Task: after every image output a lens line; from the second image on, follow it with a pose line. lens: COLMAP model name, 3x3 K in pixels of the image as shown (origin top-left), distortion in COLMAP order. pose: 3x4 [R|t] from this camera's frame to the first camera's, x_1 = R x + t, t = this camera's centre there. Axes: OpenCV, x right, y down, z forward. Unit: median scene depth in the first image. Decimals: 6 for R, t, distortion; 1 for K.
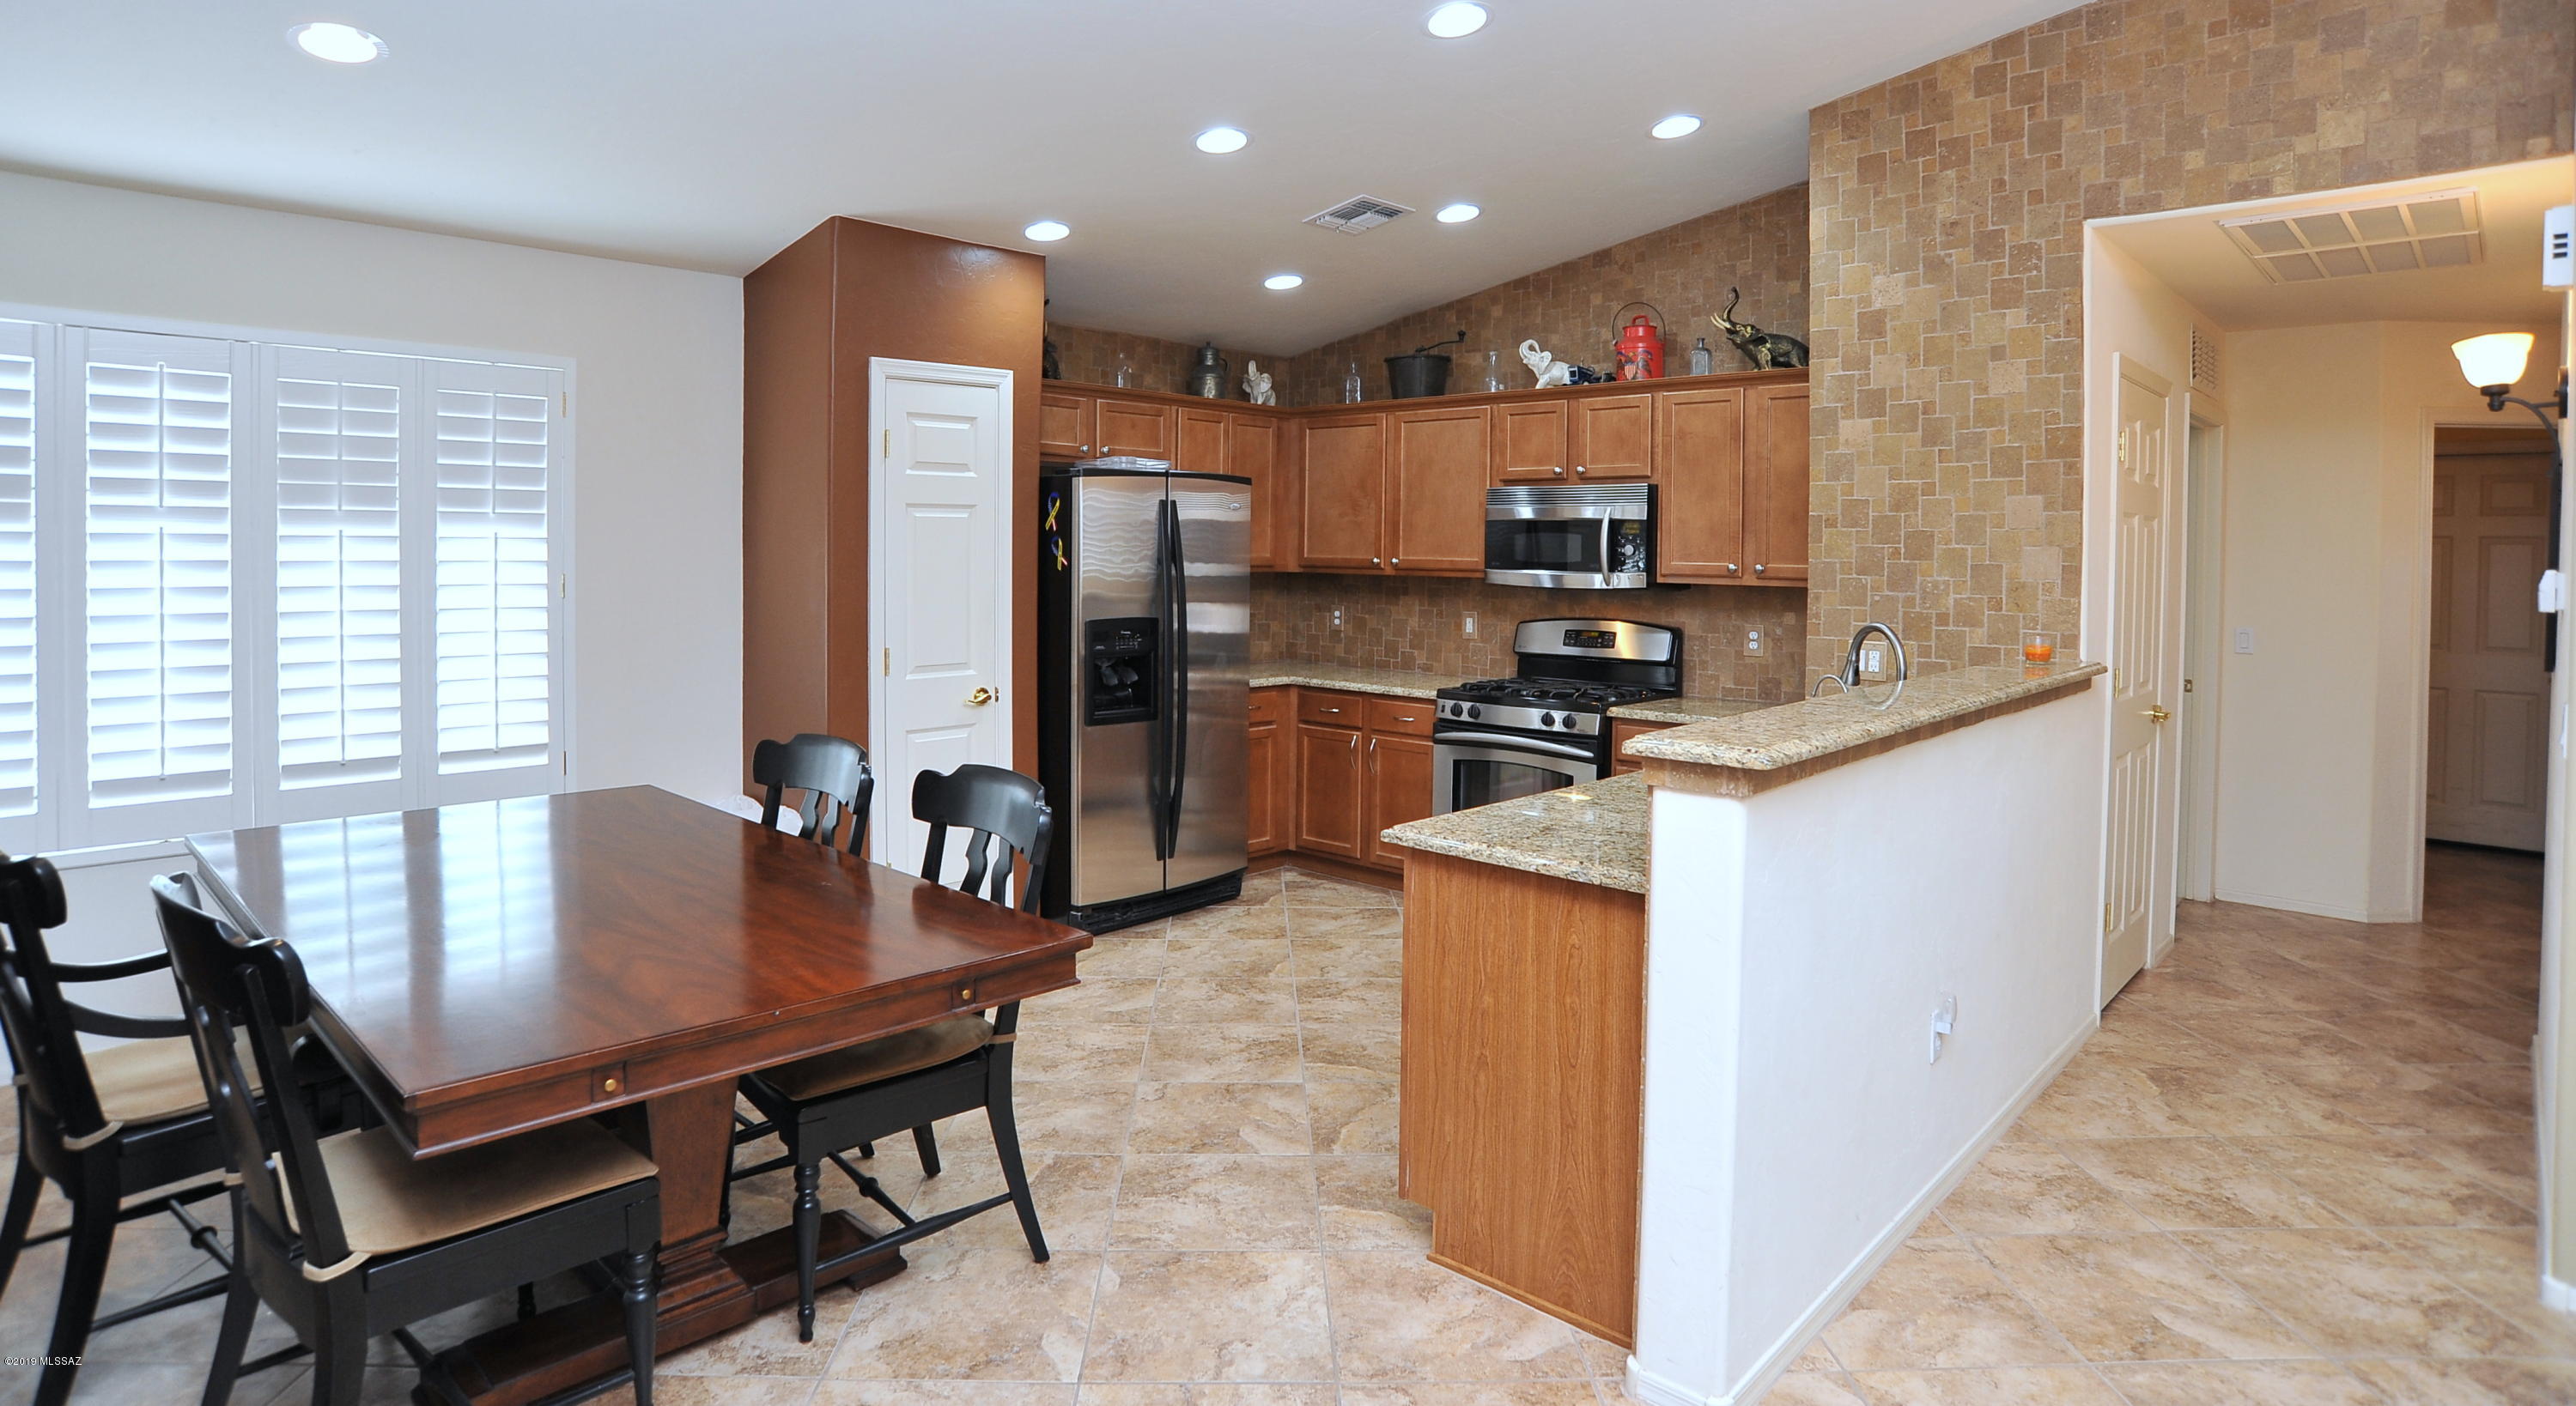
lens RADIAL K [[1336.4, 0, 1280.8], [0, 1336.4, 693.8], [0, 0, 1]] dist [0.004382, 0.001468]
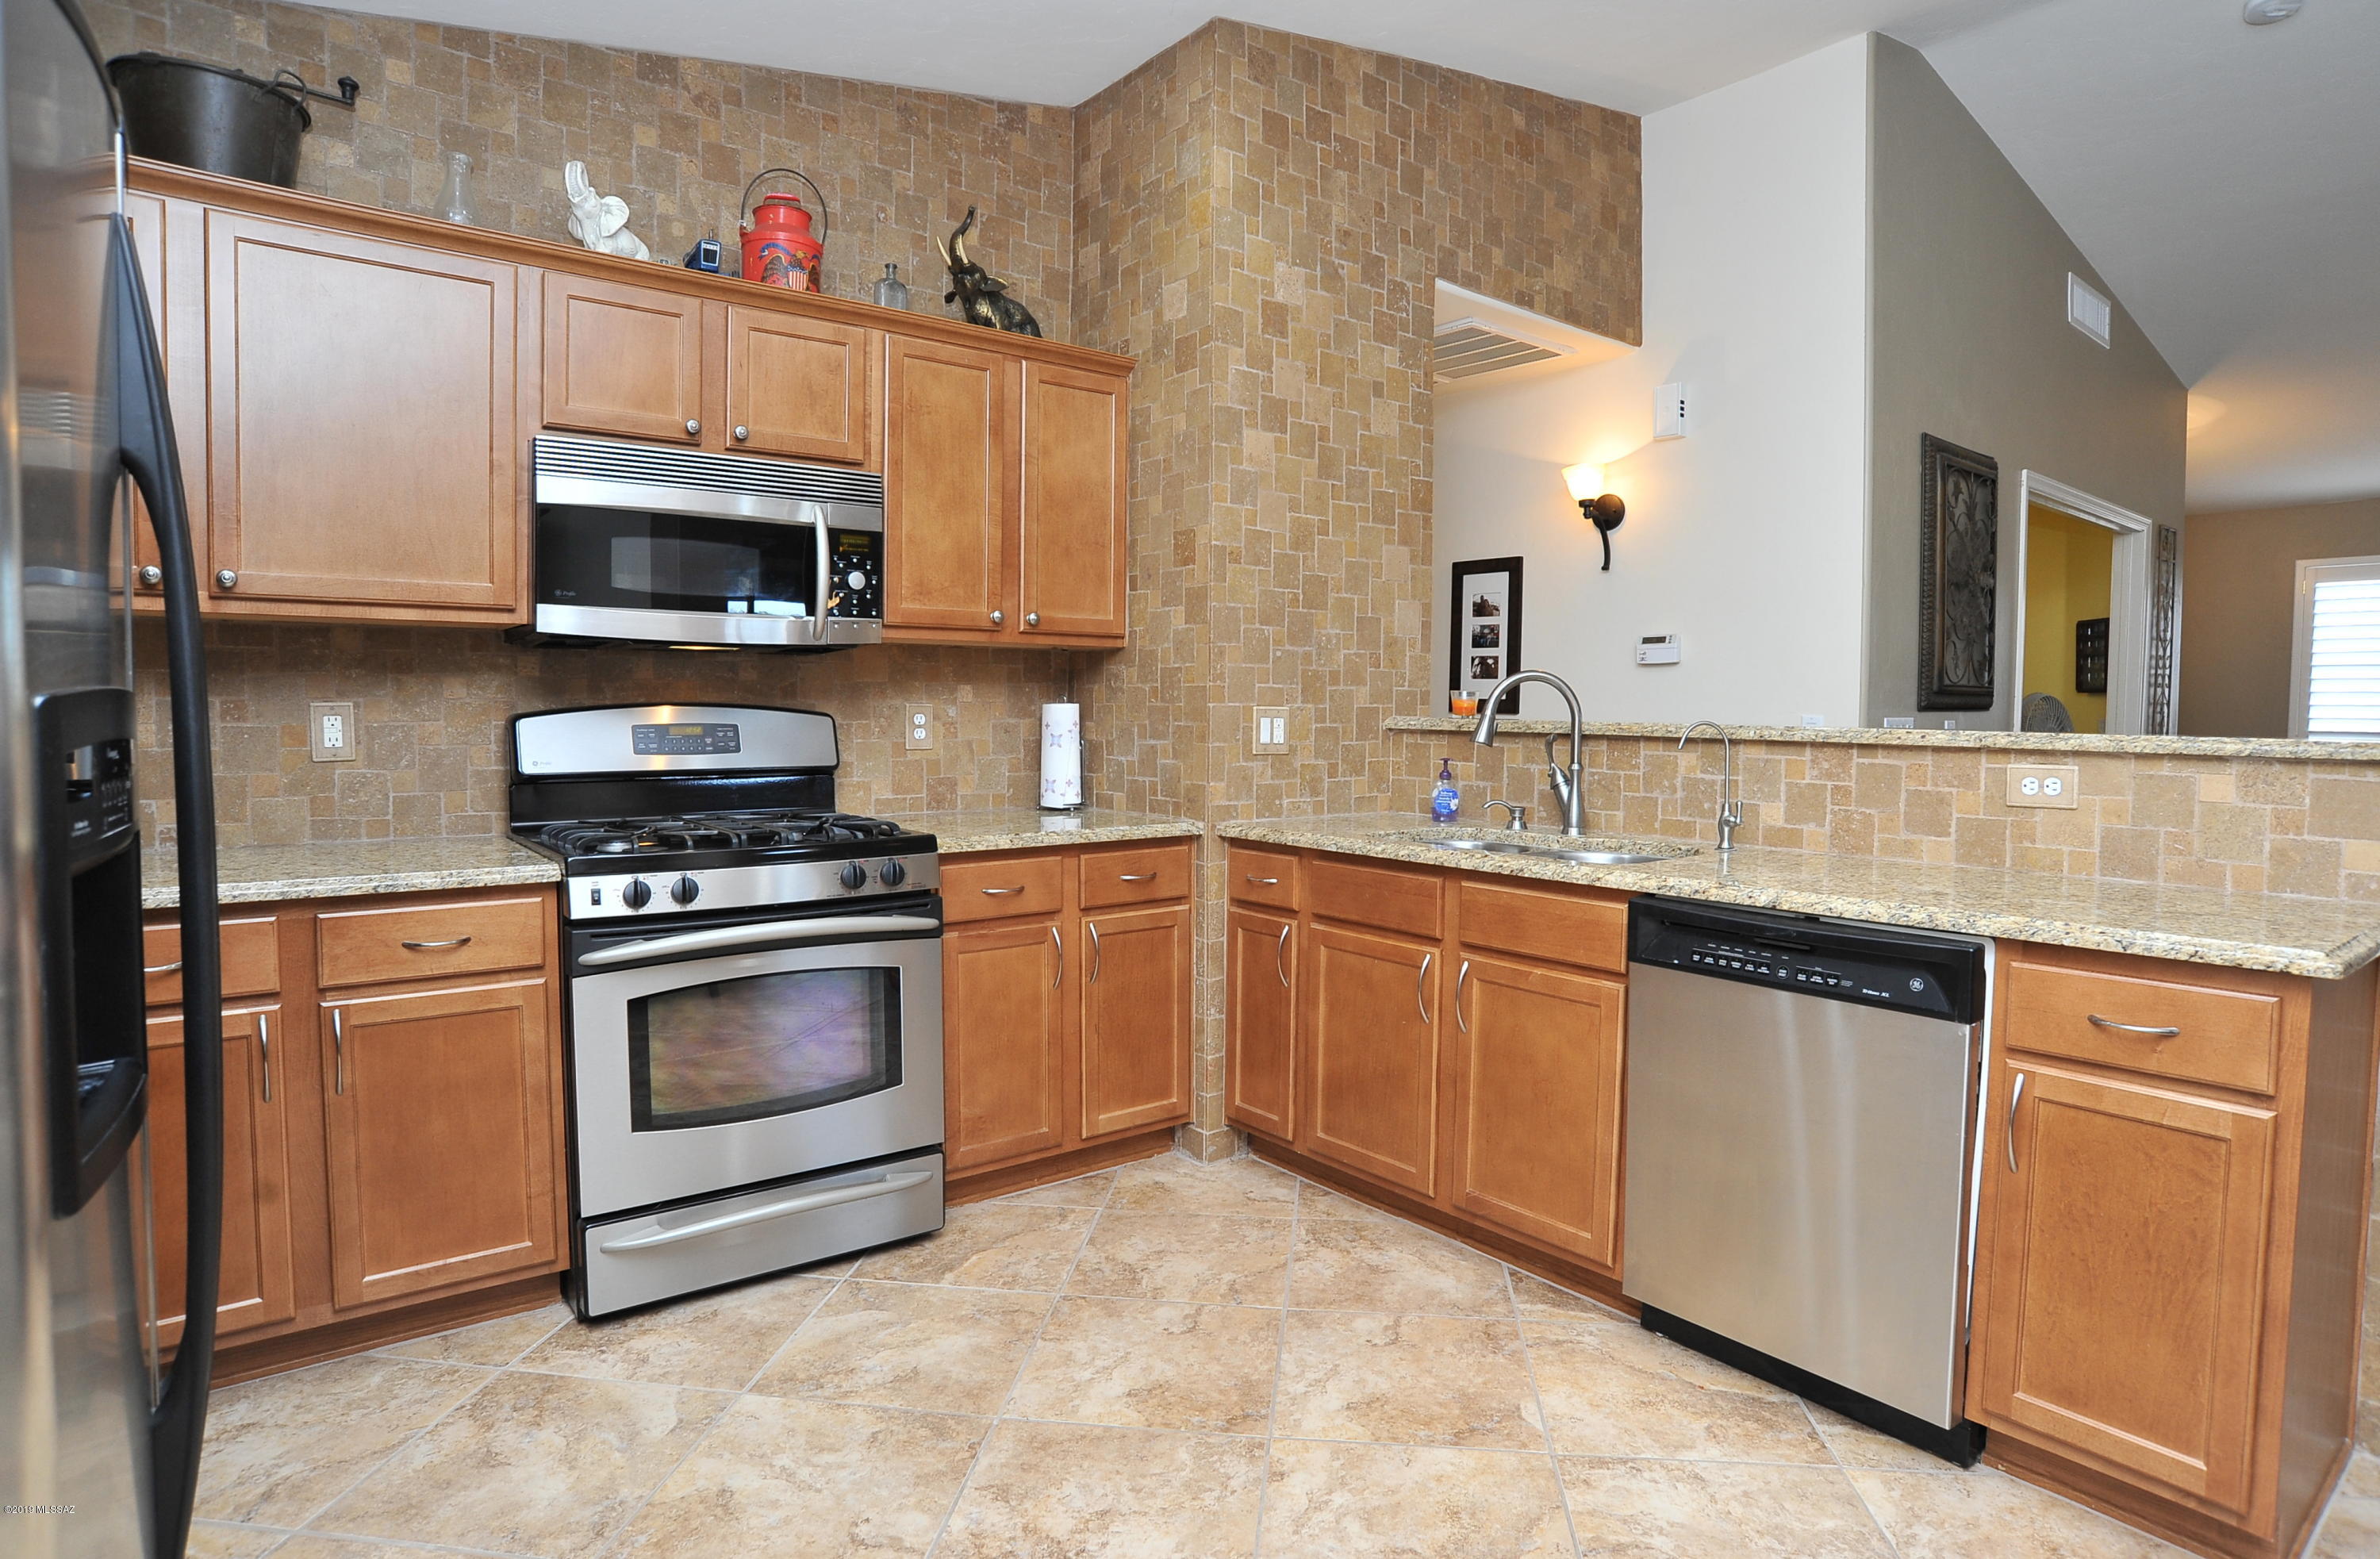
lens RADIAL K [[1276.0, 0, 1186.6], [0, 1276.0, 790.5], [0, 0, 1]] dist [-0.048530, -0.000127]
pose [[0.155160, -0.070276, 0.985387, -0.353860], [0.099966, 0.993463, 0.055111, -0.037584], [-0.982818, 0.089954, 0.161171, 0.961454]]
